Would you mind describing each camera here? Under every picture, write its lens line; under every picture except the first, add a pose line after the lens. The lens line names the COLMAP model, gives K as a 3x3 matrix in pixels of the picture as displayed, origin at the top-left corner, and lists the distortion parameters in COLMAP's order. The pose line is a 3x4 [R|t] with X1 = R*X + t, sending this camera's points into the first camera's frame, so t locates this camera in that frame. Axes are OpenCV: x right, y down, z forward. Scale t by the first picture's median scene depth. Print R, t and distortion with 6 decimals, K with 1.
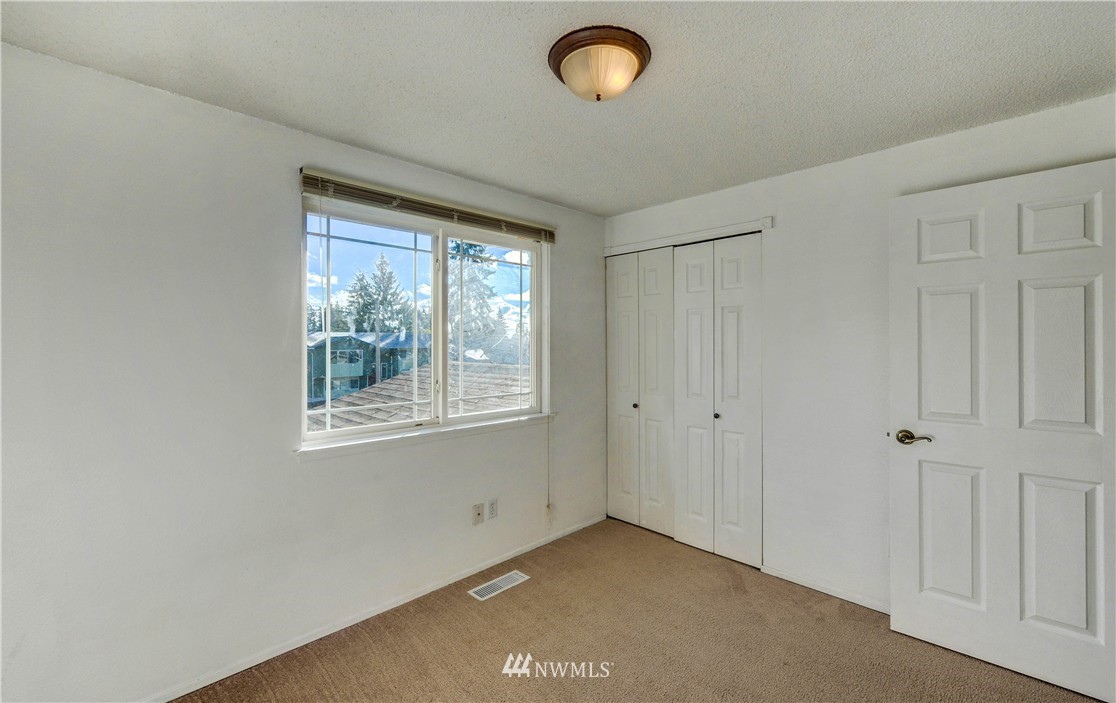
lens RADIAL K [[471.8, 0, 558.0], [0, 471.8, 351.5], [0, 0, 1]] dist [0.000792, 0.000049]
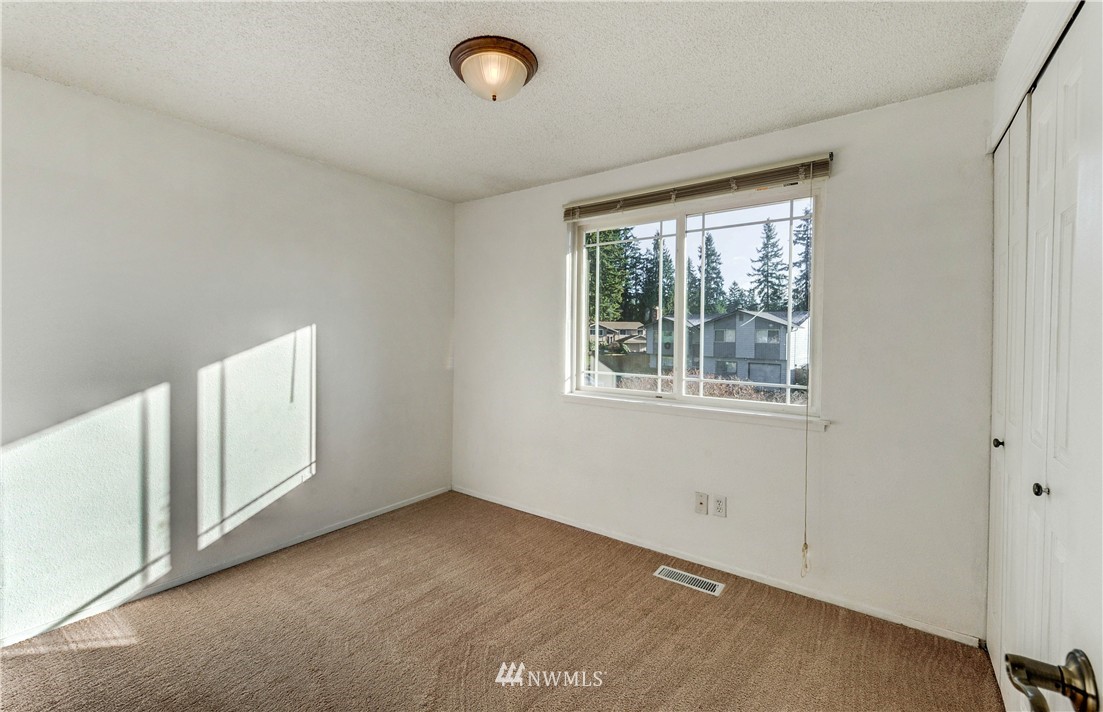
lens RADIAL K [[470.3, 0, 547.8], [0, 470.3, 344.3], [0, 0, 1]] dist [-0.000363, 0.000016]
pose [[0.135038, 0.027933, -0.990447, 0.698686], [-0.024696, 0.999387, 0.024818, 0.012674], [0.990533, 0.021109, 0.135645, 0.555894]]
